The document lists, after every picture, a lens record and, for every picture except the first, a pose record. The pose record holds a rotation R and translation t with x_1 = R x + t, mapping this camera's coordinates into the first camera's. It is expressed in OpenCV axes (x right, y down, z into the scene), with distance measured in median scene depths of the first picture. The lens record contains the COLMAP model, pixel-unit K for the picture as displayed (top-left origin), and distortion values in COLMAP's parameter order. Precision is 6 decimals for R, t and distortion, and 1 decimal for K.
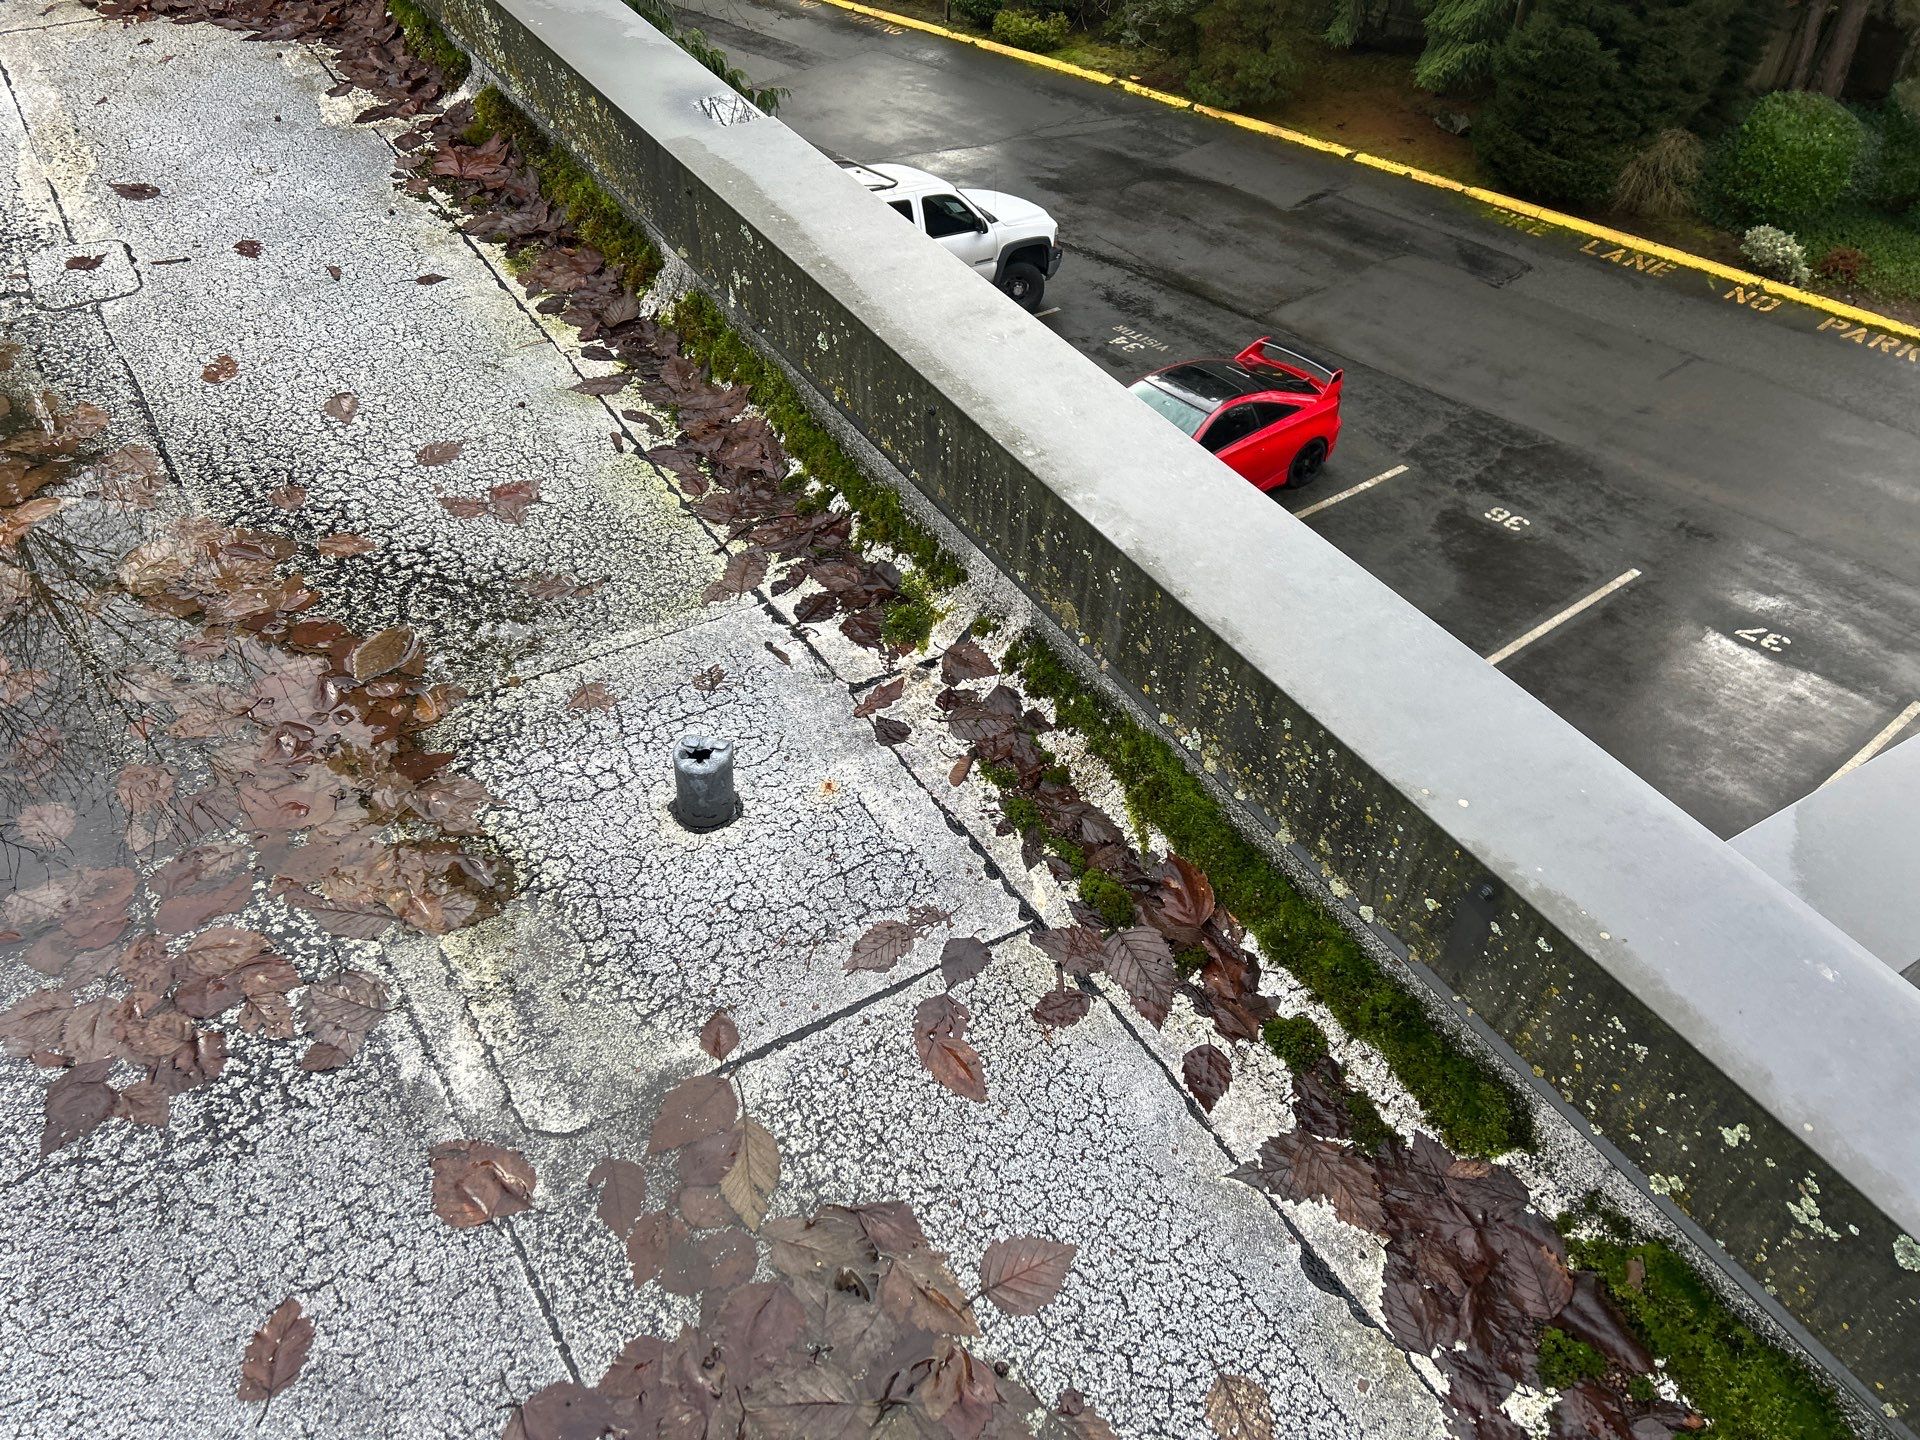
lens RADIAL K [[1480.4, 0, 981.6], [0, 1480.4, 723.6], [0, 0, 1]] dist [0.097143, -0.108732]
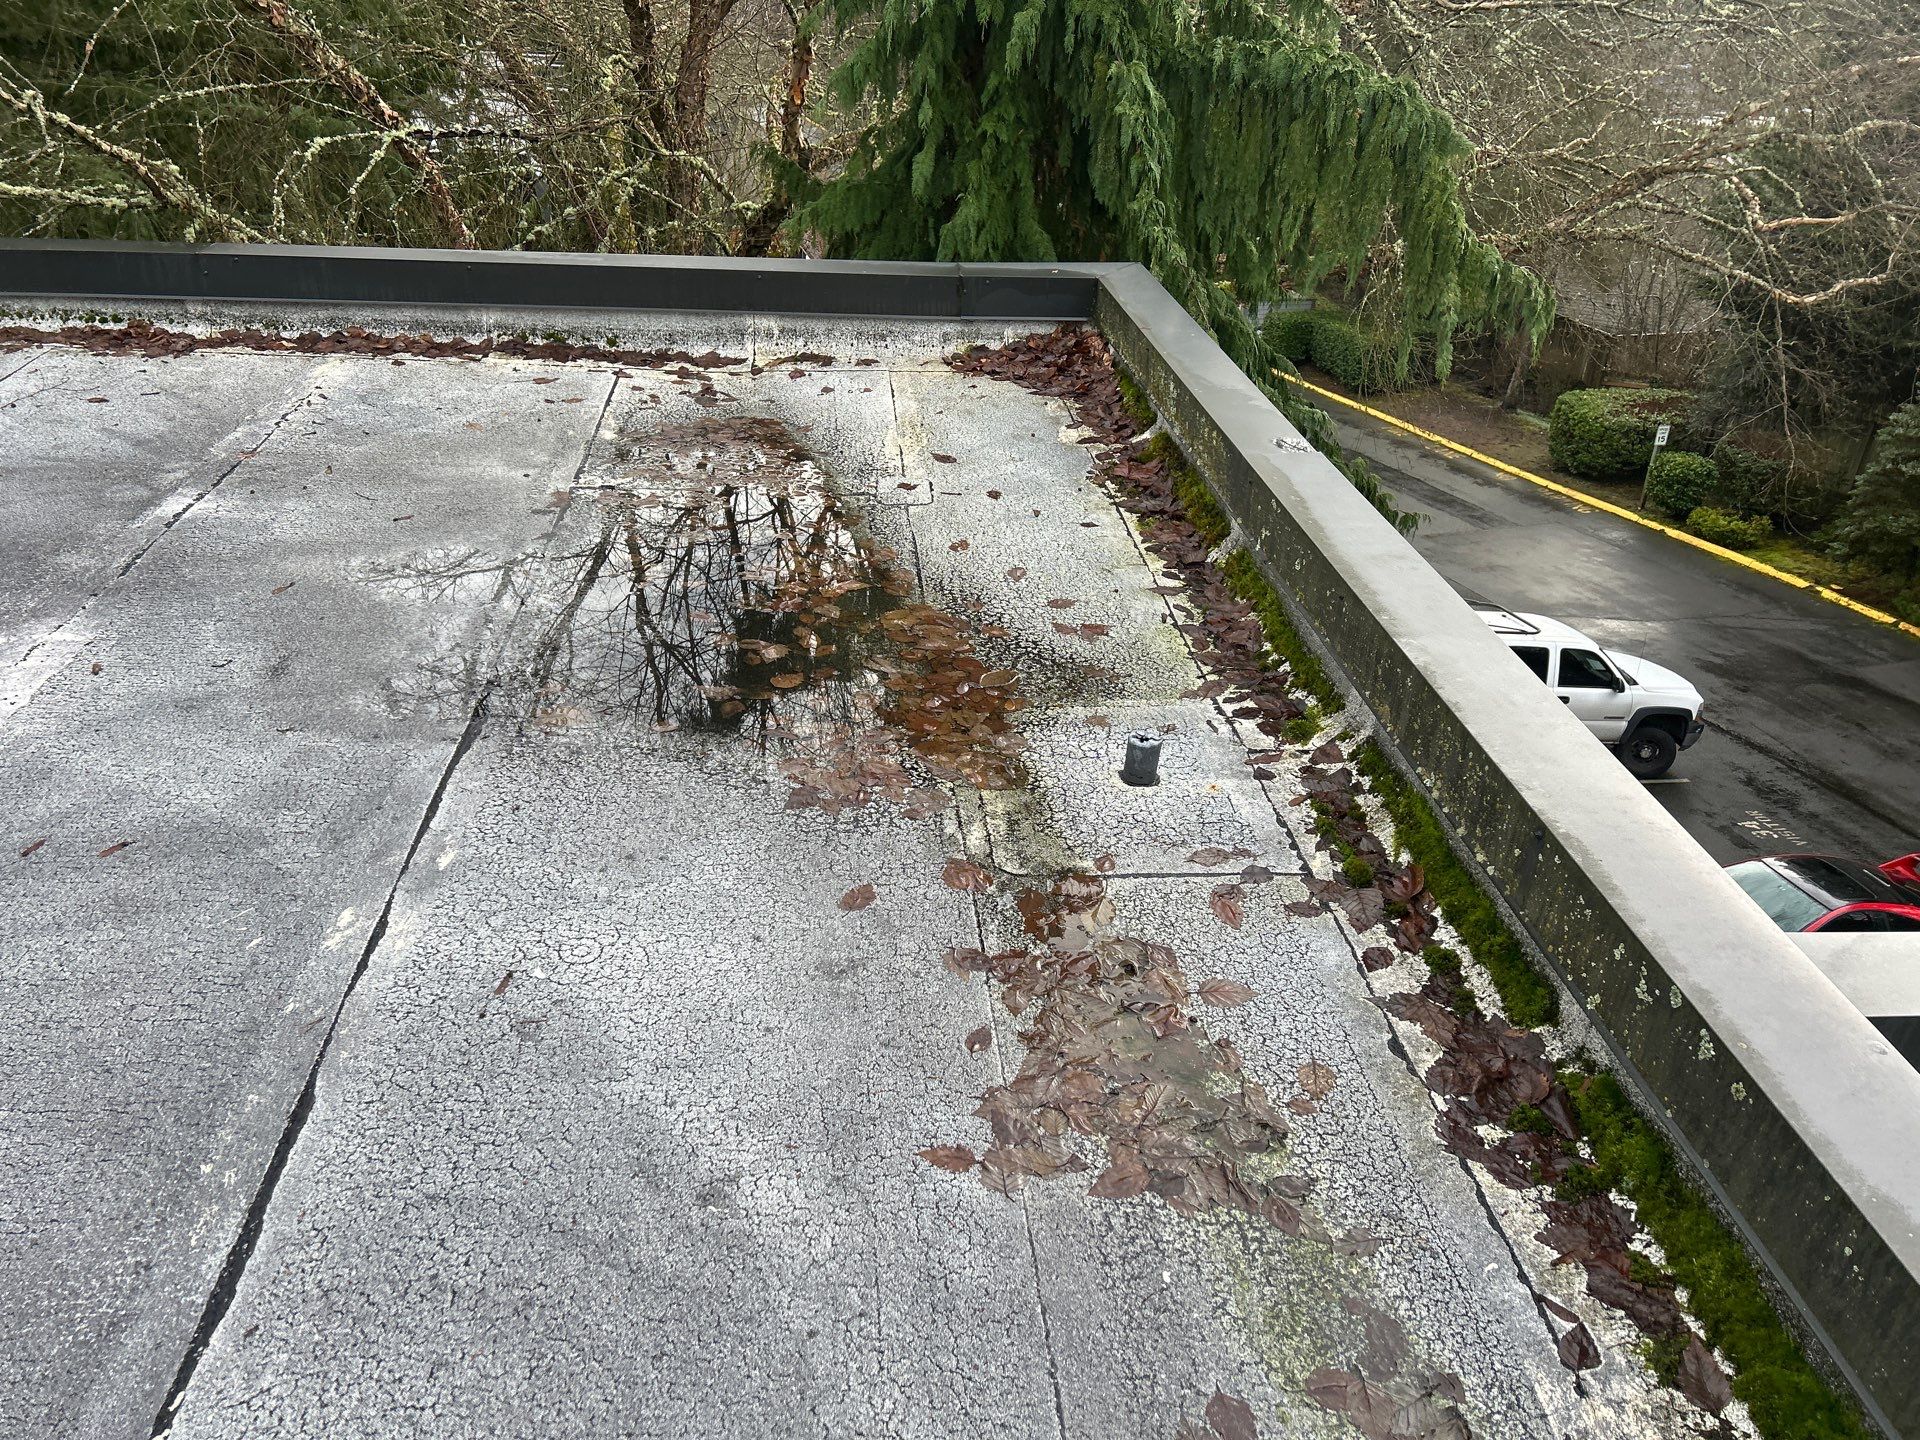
lens RADIAL K [[1434.1, 0, 920.5], [0, 1434.1, 719.5], [0, 0, 1]] dist [0.069129, -0.077182]
pose [[0.875626, 0.212496, -0.433733, 0.193214], [-0.317841, 0.929684, -0.186185, 0.249963], [0.363671, 0.300887, 0.881595, -0.369776]]
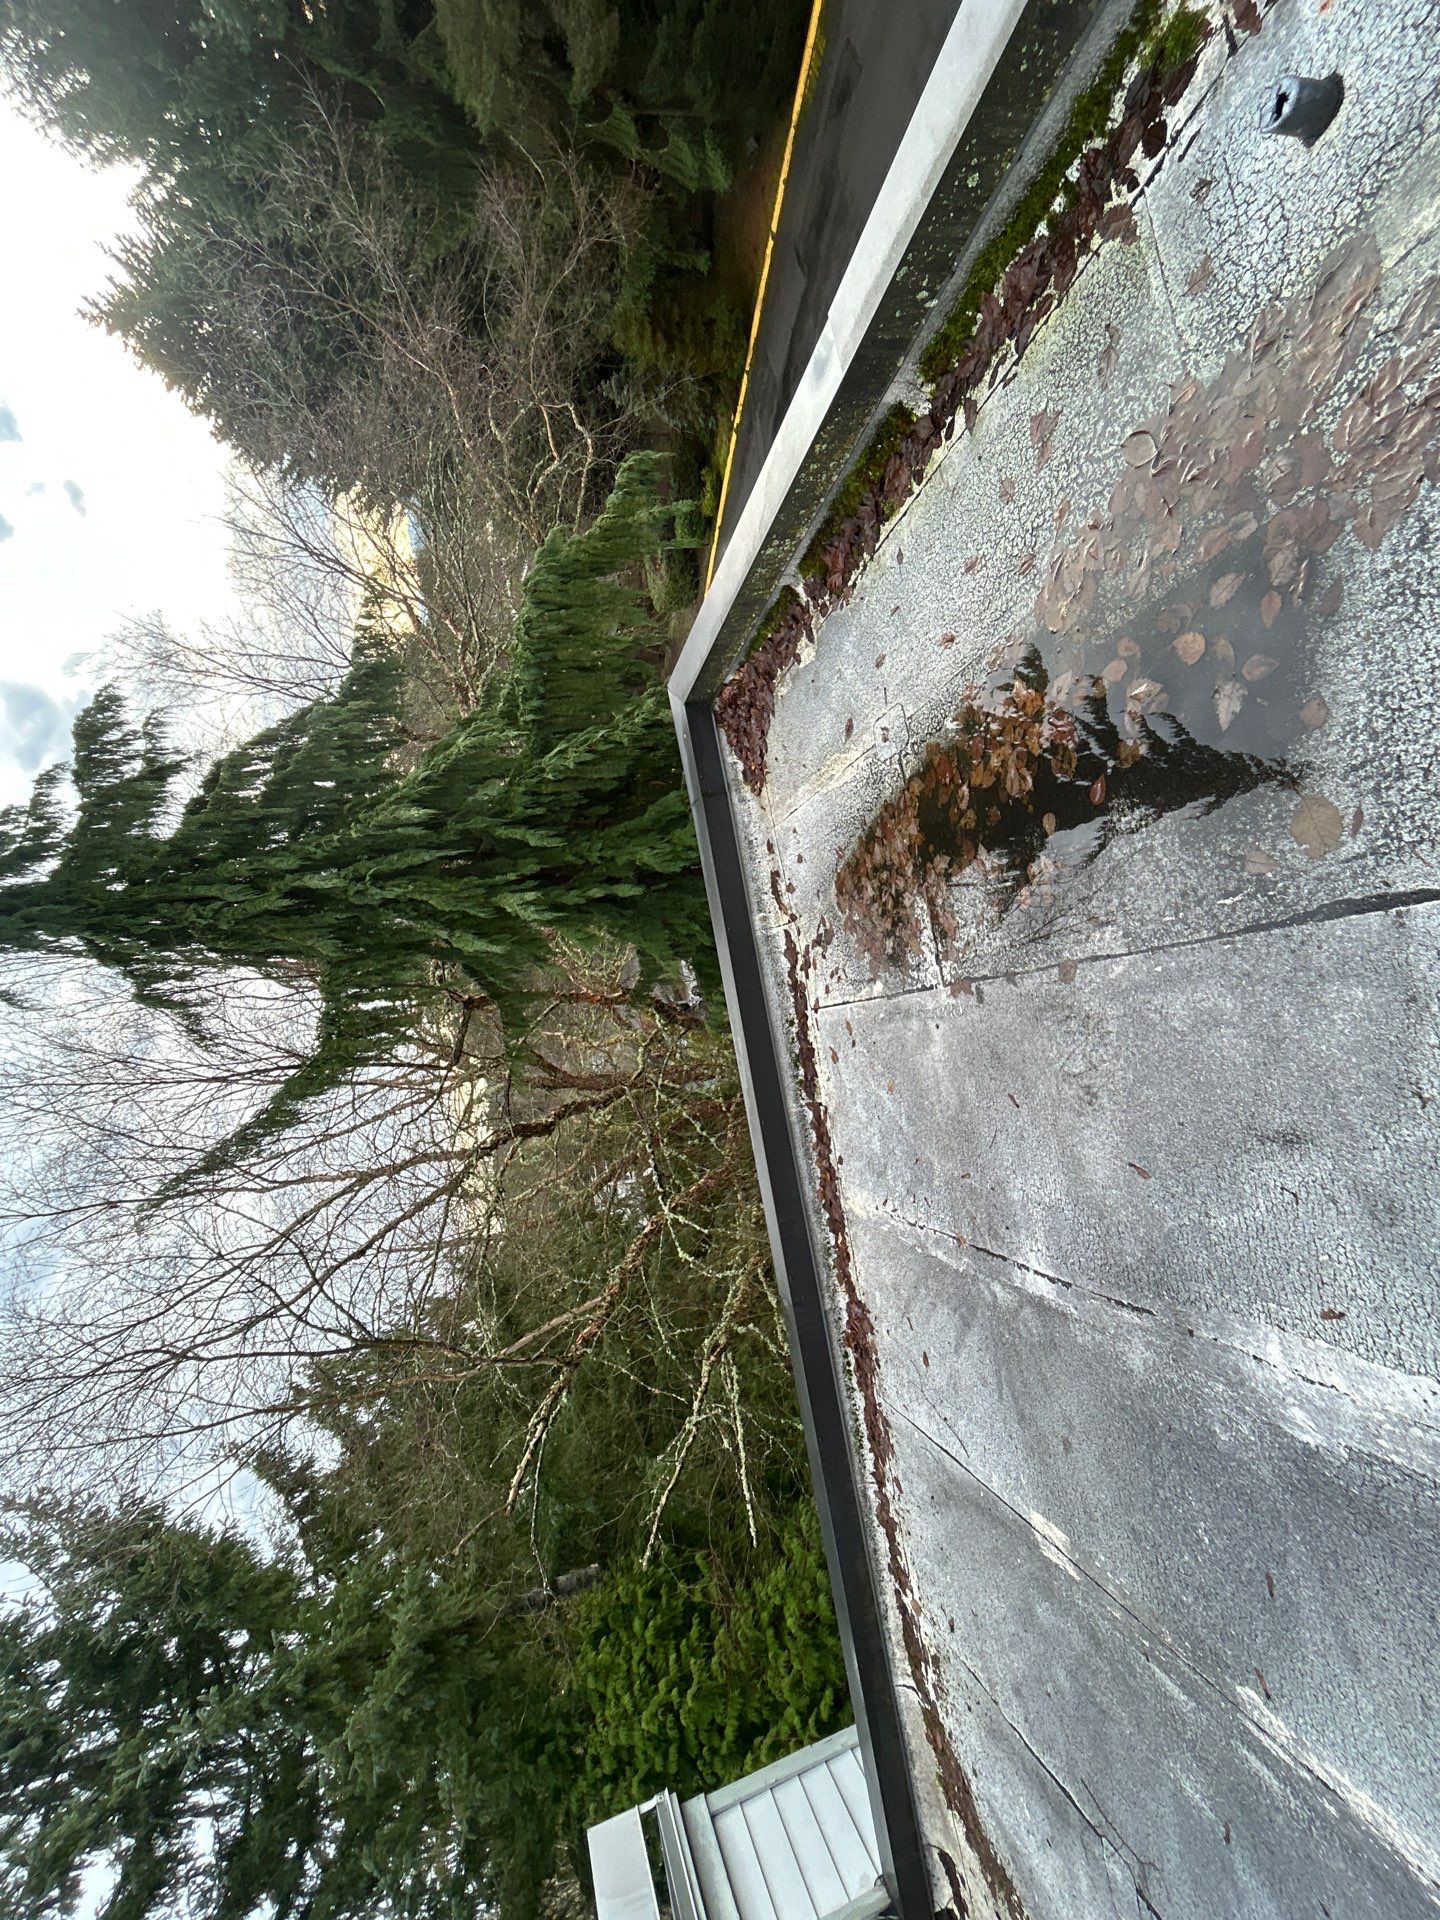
lens RADIAL K [[787.4, 0, 724.8], [0, 787.4, 969.3], [0, 0, 1]] dist [-0.000950, -0.000180]
pose [[-0.053953, -0.875316, -0.480533, -0.342286], [0.913622, 0.150933, -0.377511, -0.038163], [0.402970, -0.459393, 0.791564, -0.148460]]
